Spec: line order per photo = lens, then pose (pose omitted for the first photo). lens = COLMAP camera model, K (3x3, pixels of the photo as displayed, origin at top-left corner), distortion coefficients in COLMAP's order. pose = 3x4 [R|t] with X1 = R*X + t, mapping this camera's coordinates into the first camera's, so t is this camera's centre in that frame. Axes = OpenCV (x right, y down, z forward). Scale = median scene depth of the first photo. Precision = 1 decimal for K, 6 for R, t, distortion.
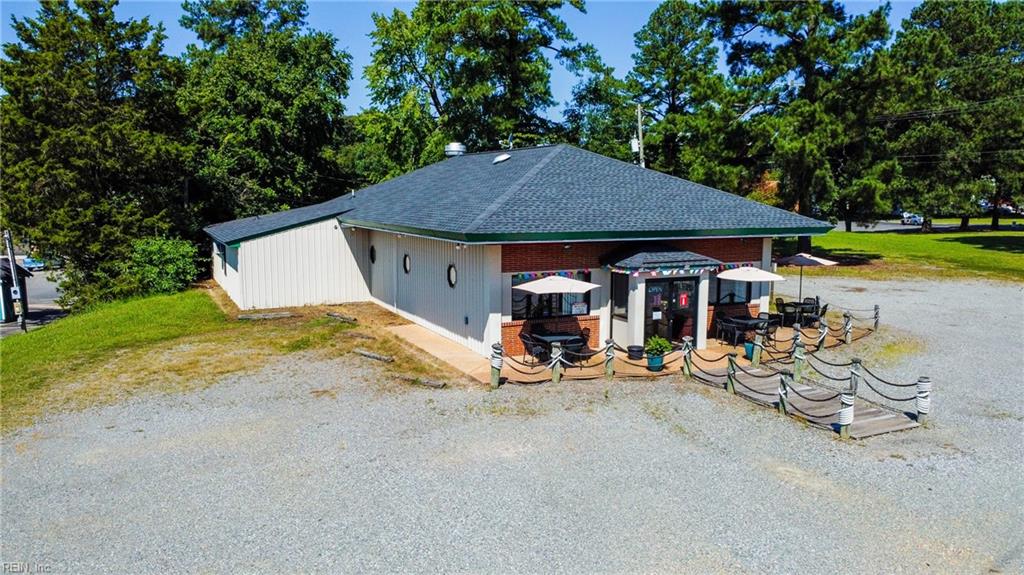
lens RADIAL K [[774.2, 0, 512.0], [0, 774.2, 287.5], [0, 0, 1]] dist [-0.007313, -0.005033]
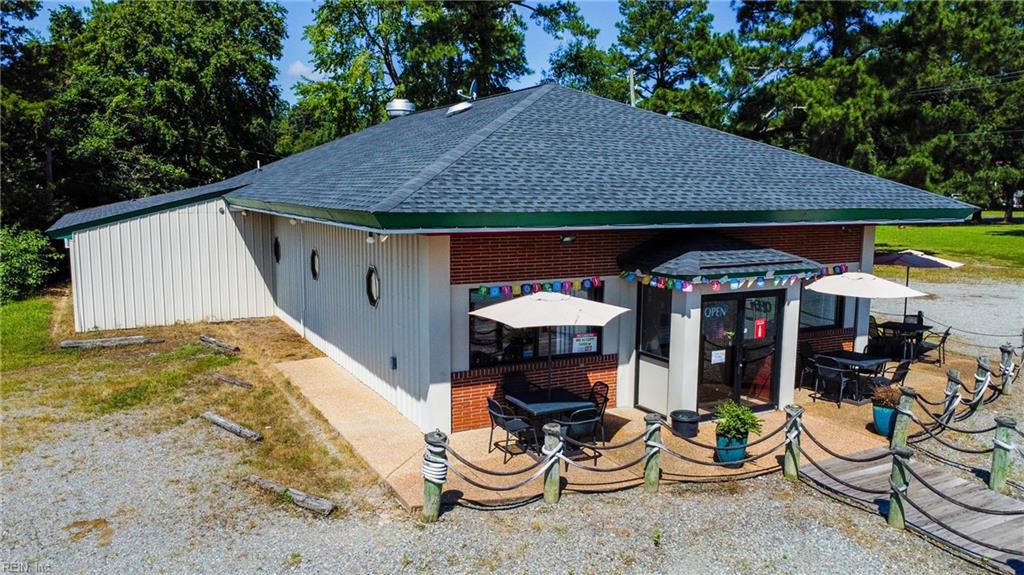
lens RADIAL K [[774.2, 0, 512.0], [0, 774.2, 287.5], [0, 0, 1]] dist [-0.007313, -0.005033]
pose [[0.999282, -0.000311, 0.037899, 0.004914], [-0.000021, 0.999962, 0.008767, -0.011212], [-0.037900, -0.008761, 0.999243, 0.221181]]
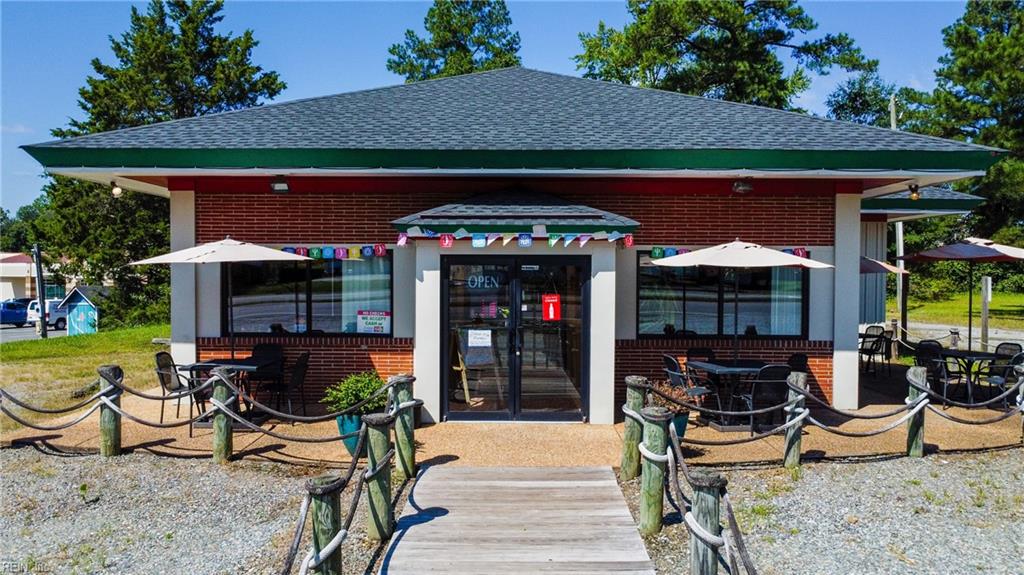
lens RADIAL K [[774.2, 0, 512.0], [0, 774.2, 287.5], [0, 0, 1]] dist [-0.007313, -0.005033]
pose [[0.898257, 0.007940, -0.439399, 0.212086], [-0.053048, 0.994485, -0.090474, 0.024453], [0.436257, 0.104578, 0.893724, 0.314108]]
